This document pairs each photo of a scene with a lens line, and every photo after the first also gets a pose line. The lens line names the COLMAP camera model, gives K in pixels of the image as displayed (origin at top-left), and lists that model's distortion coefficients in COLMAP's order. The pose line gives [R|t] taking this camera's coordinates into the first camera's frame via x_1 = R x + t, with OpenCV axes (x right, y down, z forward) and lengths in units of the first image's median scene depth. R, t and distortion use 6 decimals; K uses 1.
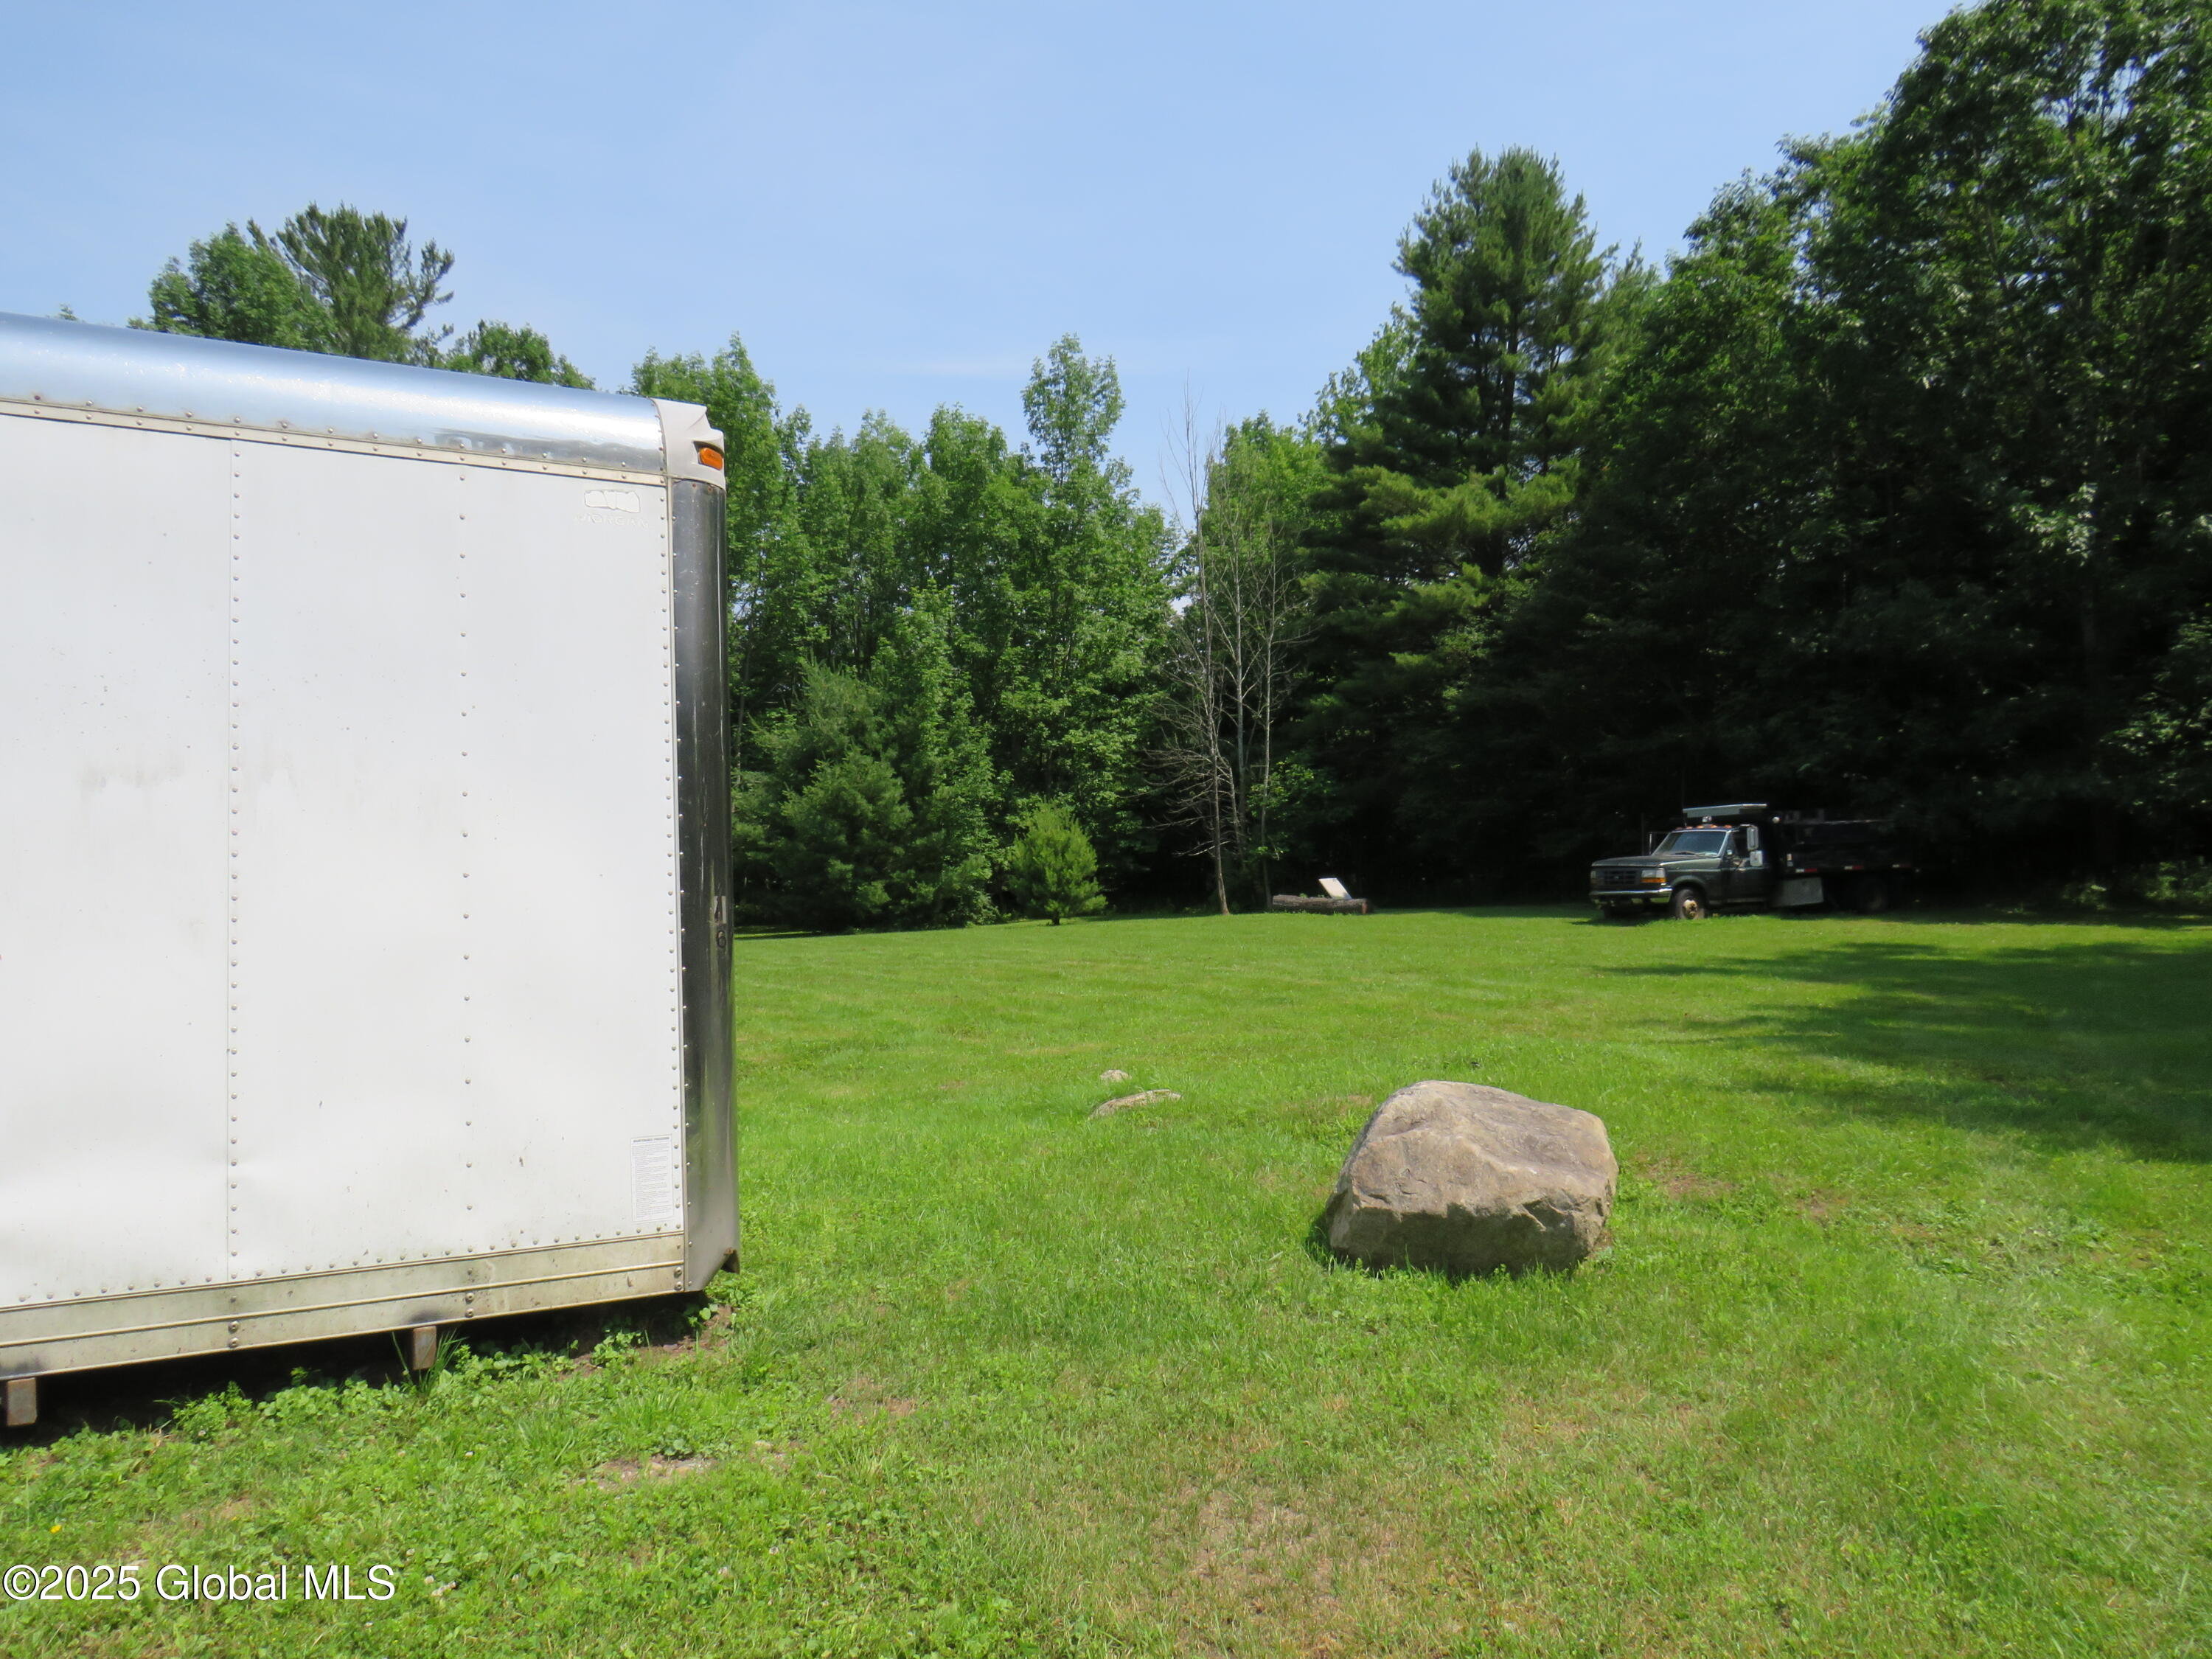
lens RADIAL K [[1566.3, 0, 1098.6], [0, 1566.3, 831.9], [0, 0, 1]] dist [-0.028356, 0.008367]
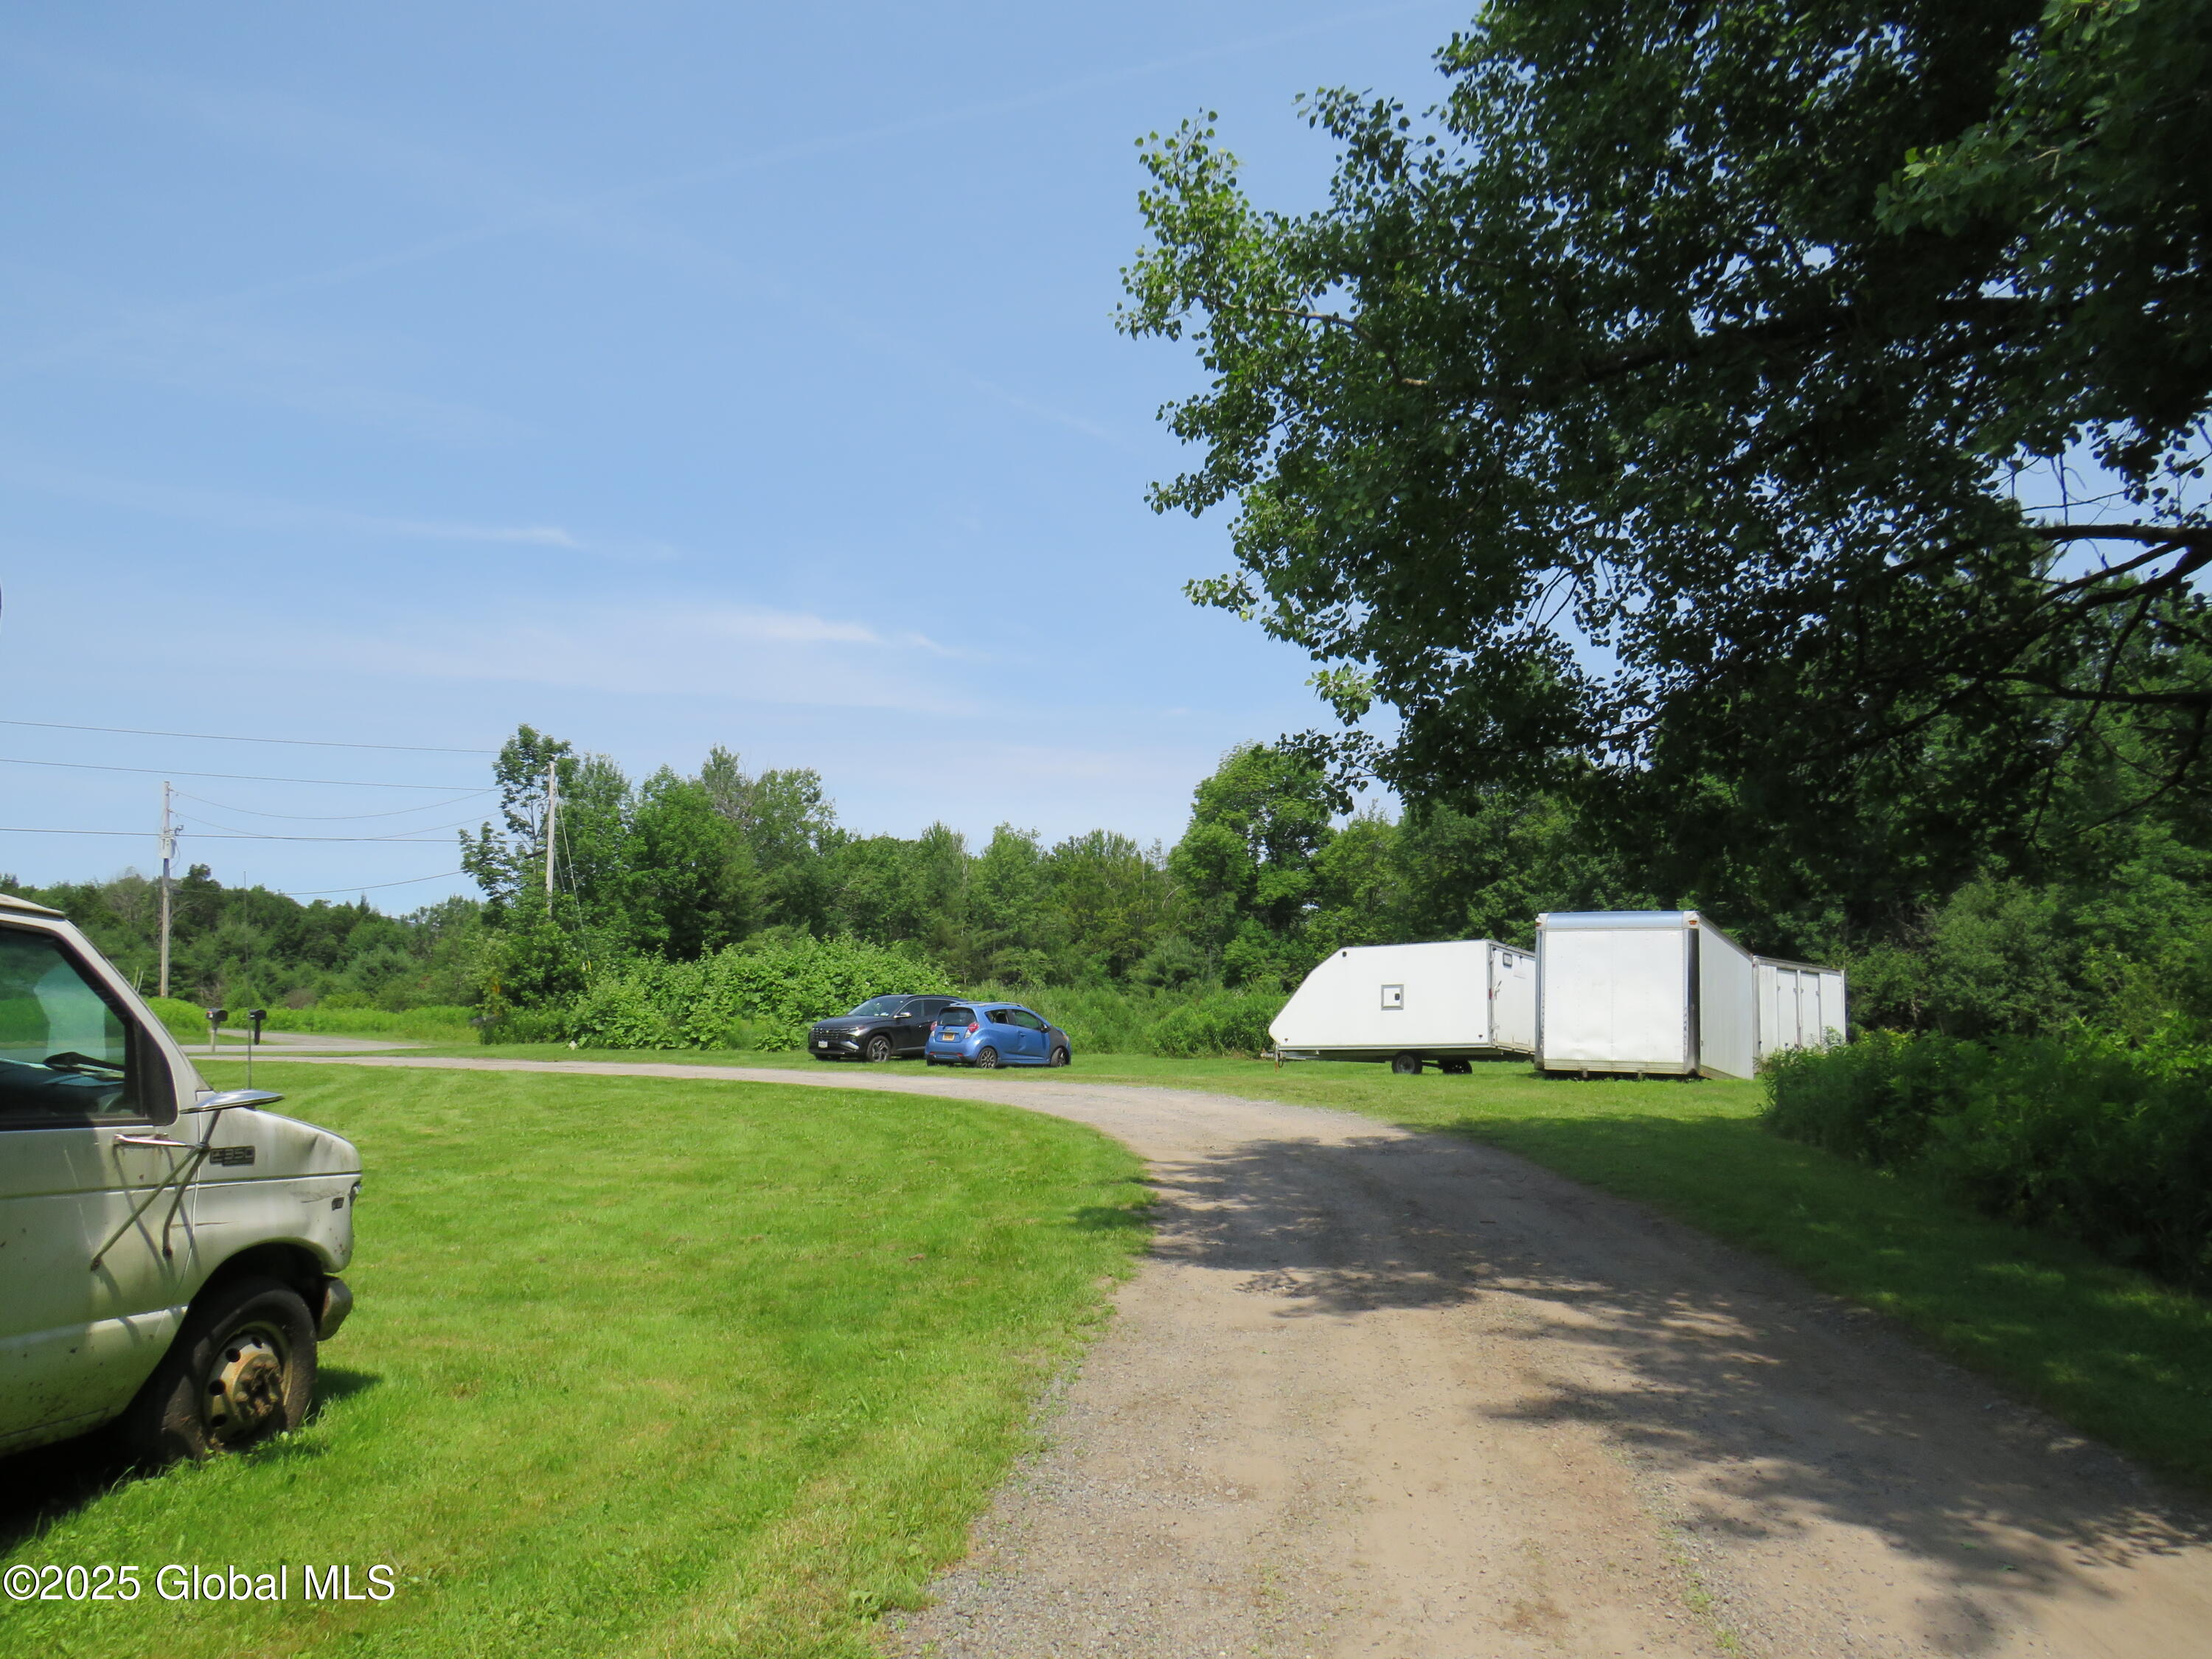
lens RADIAL K [[1566.3, 0, 1098.9], [0, 1566.3, 844.4], [0, 0, 1]] dist [-0.028356, 0.008367]
pose [[0.483766, -0.076929, -0.871810, 0.409184], [-0.004846, 0.995879, -0.090566, 0.000285], [0.875184, 0.048038, 0.481400, -0.397303]]
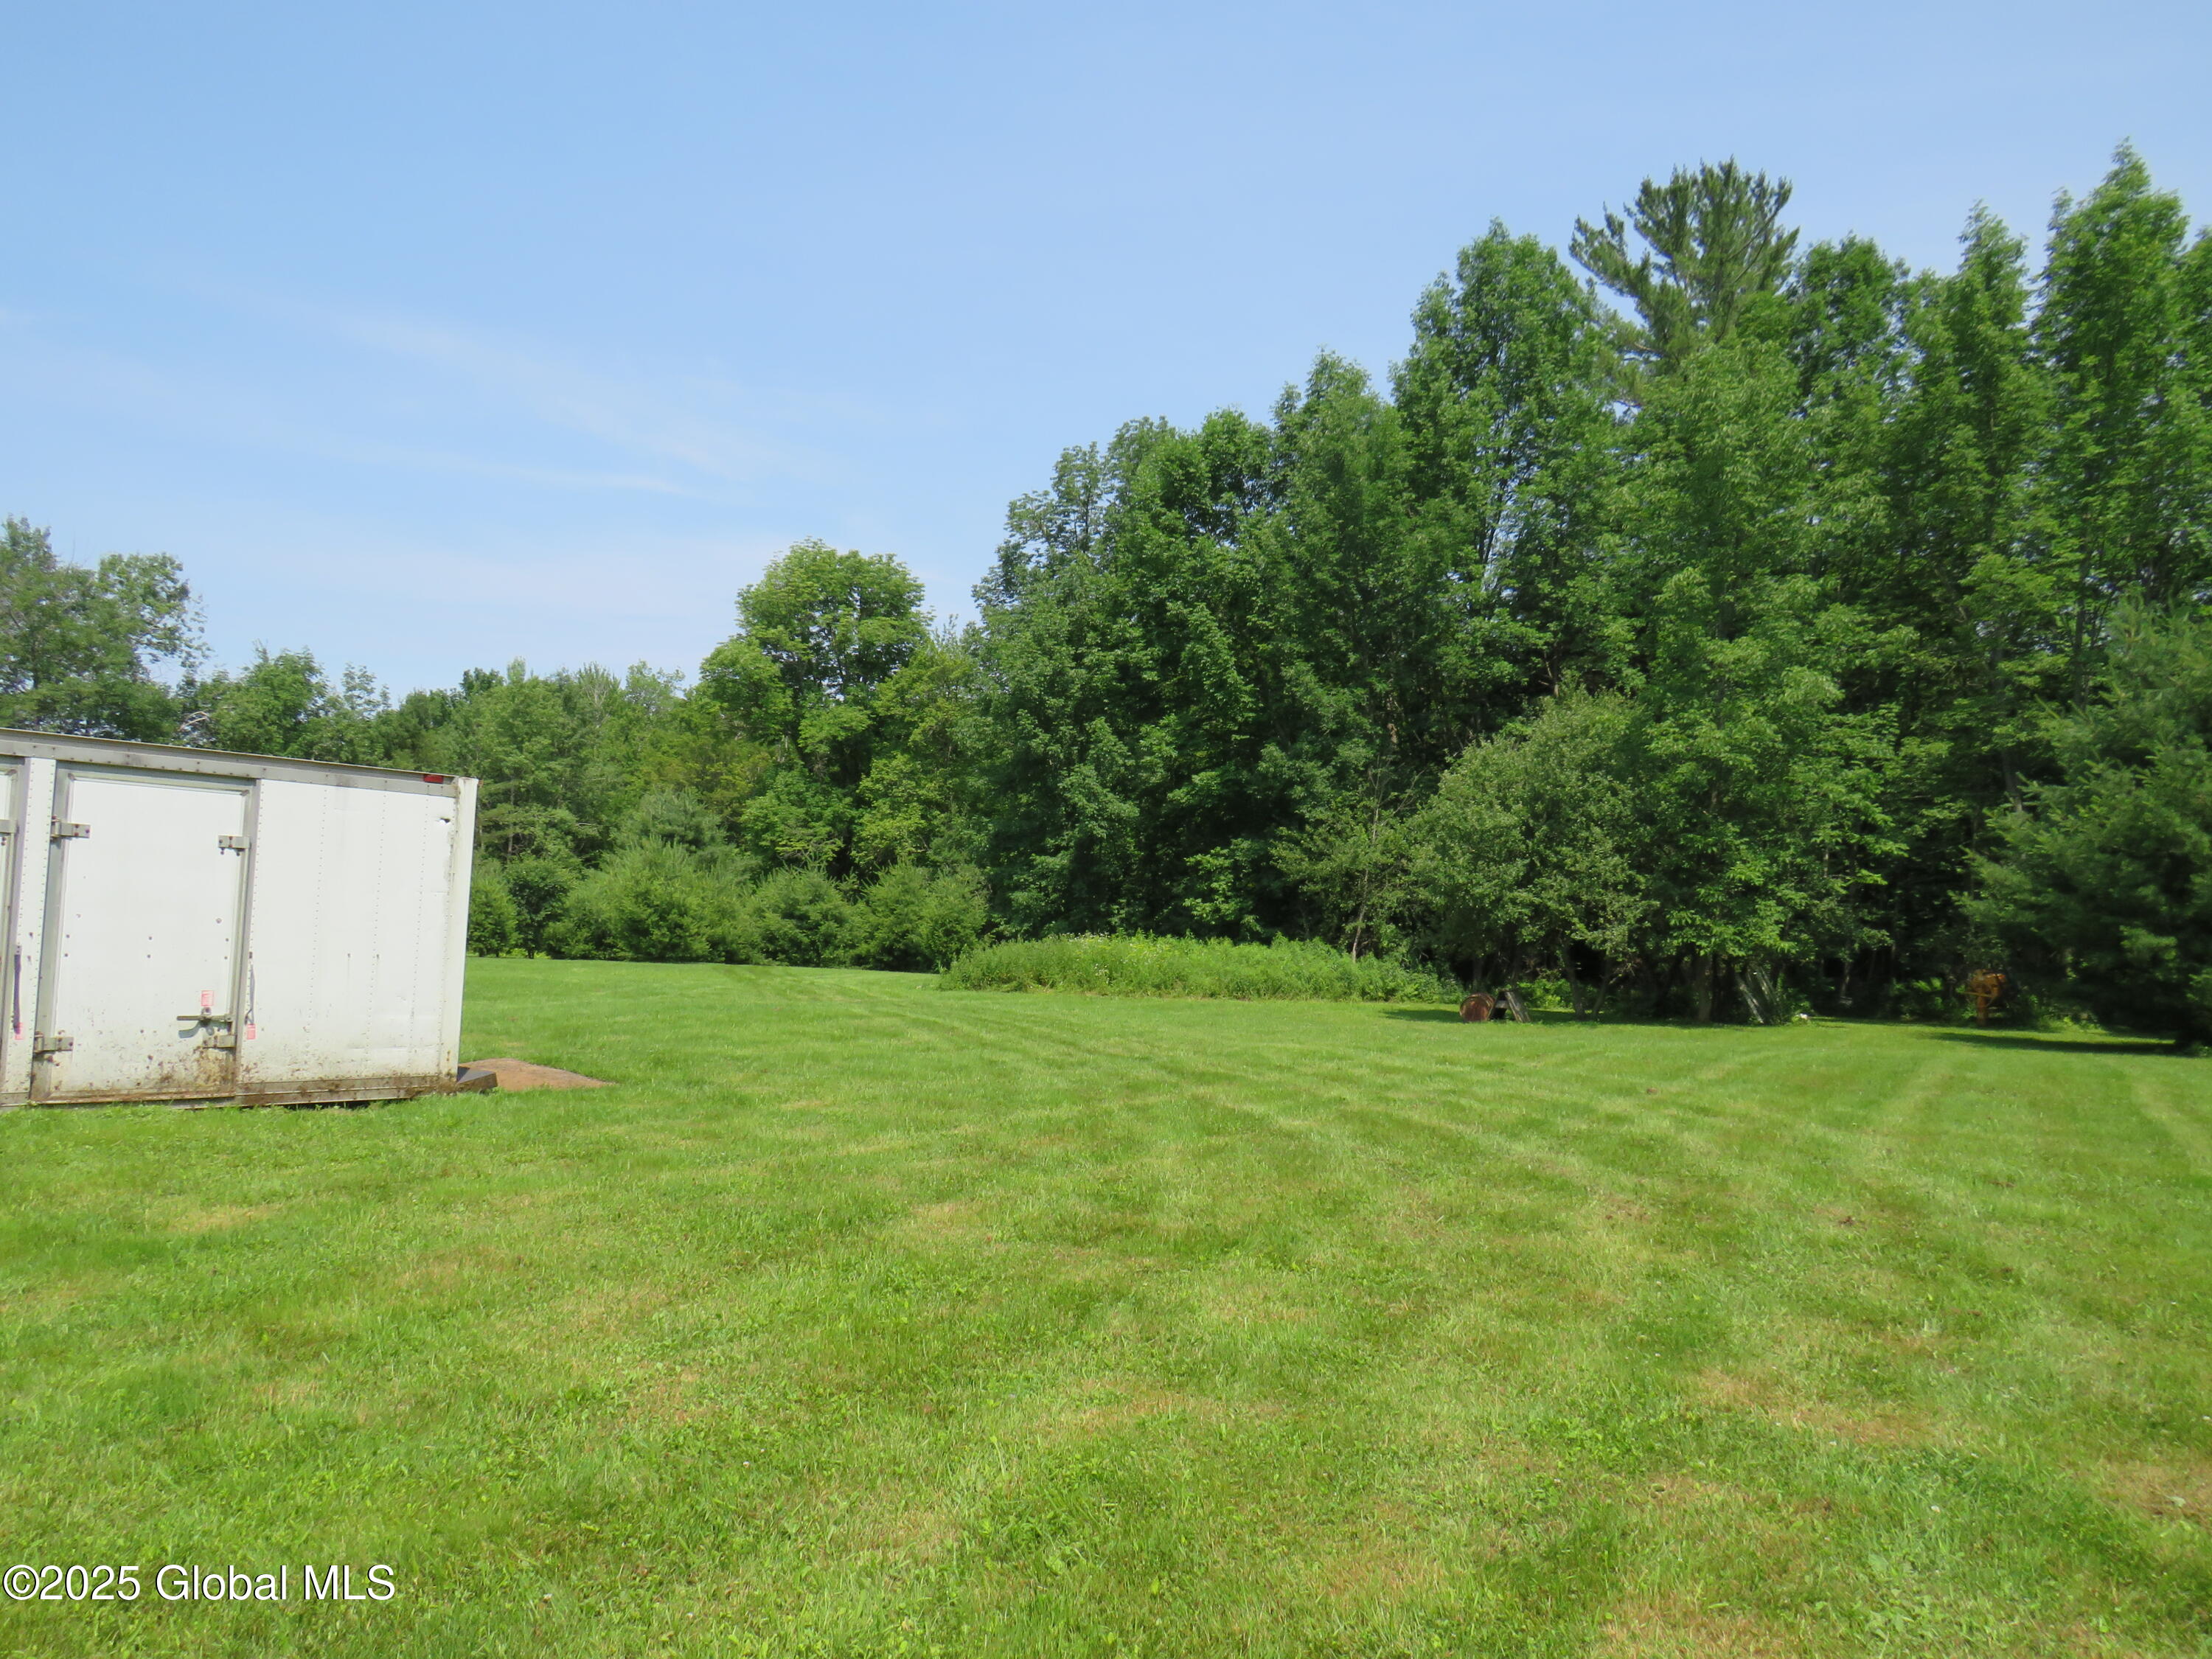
lens RADIAL K [[1566.3, 0, 1097.3], [0, 1566.3, 831.5], [0, 0, 1]] dist [-0.028356, 0.008367]
pose [[0.533941, -0.008736, -0.845476, 0.129091], [-0.019195, 0.999564, -0.022450, 0.002380], [0.845304, 0.028216, 0.533541, 0.381853]]
